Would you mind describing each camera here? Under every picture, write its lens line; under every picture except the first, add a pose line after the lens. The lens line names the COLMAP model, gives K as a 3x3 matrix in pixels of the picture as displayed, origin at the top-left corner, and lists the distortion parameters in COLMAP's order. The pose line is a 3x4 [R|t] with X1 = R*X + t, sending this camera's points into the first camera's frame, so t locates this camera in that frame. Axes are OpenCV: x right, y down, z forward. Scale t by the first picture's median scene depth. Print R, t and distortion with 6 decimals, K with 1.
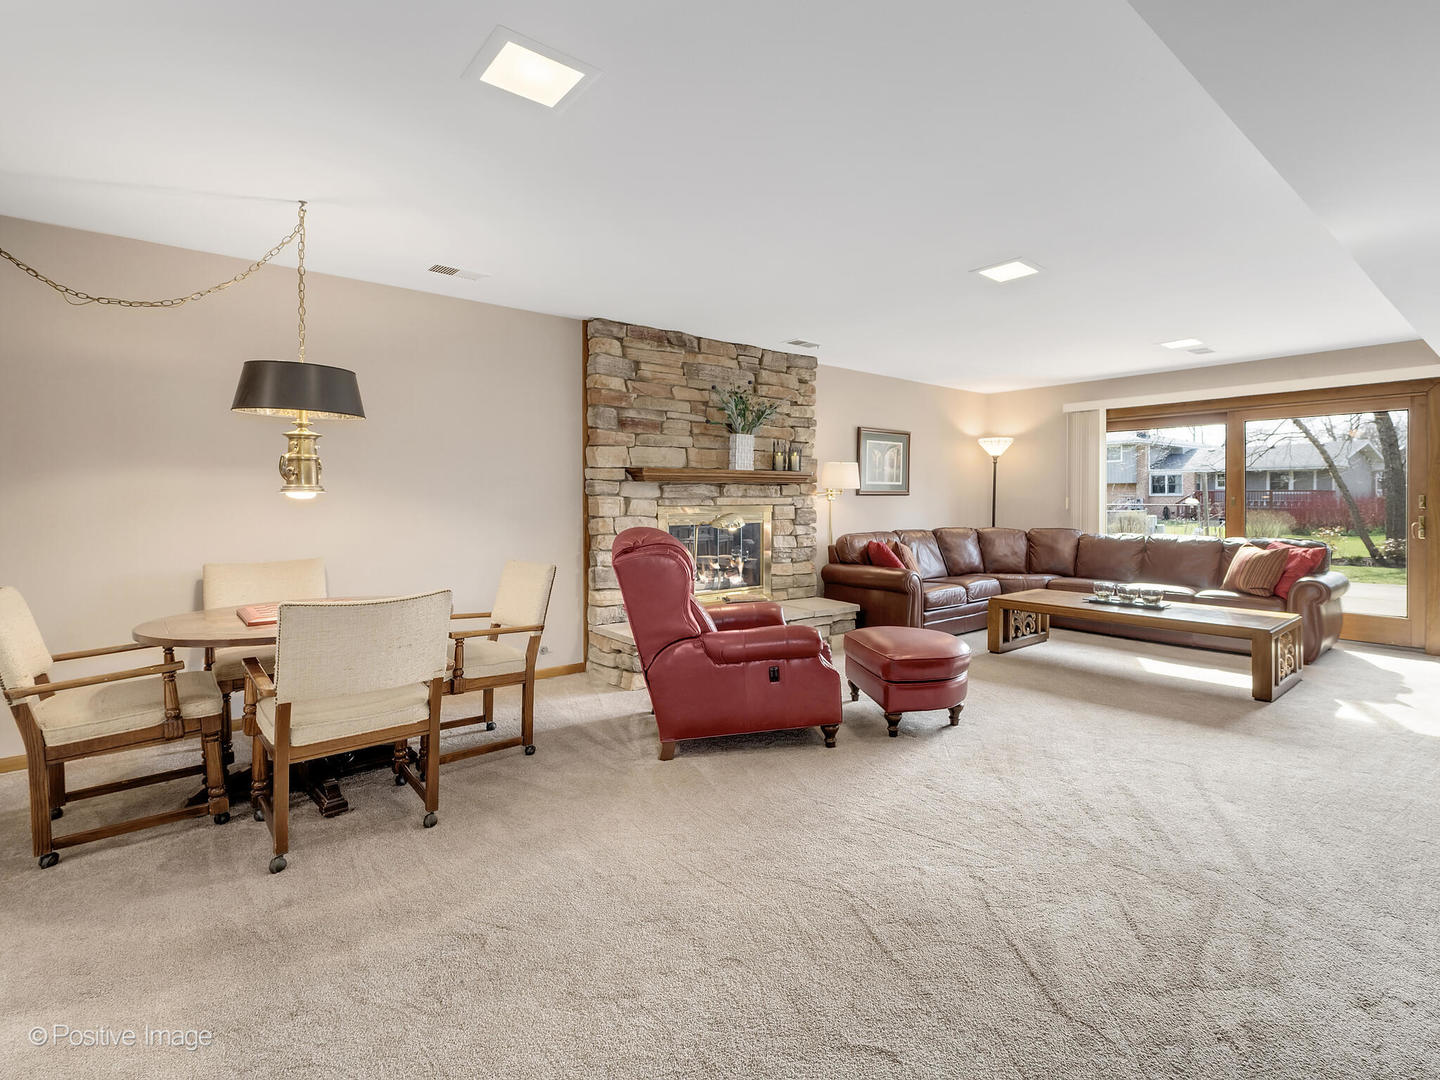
lens RADIAL K [[677.7, 0, 723.2], [0, 677.7, 506.5], [0, 0, 1]] dist [0.011879, -0.002938]
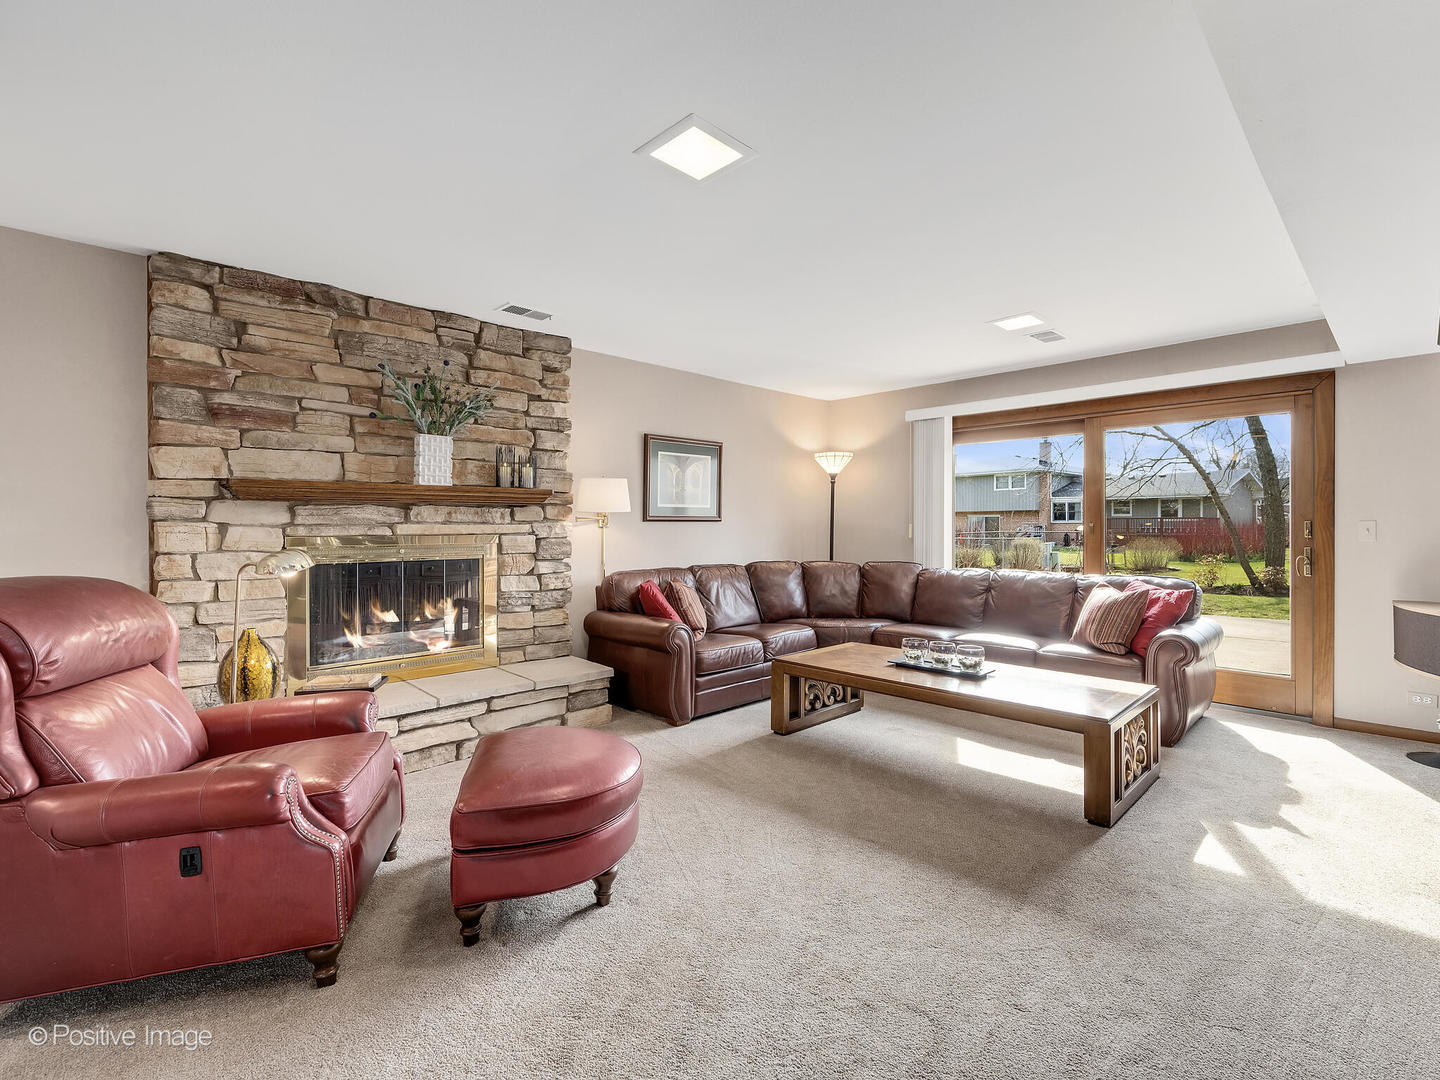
lens RADIAL K [[665.8, 0, 719.7], [0, 665.8, 531.6], [0, 0, 1]] dist [0.007764, 0.000146]
pose [[0.996273, -0.000653, 0.086248, 0.258109], [0.000833, 0.999998, -0.002048, -0.003455], [-0.086247, 0.002112, 0.996272, 0.266485]]
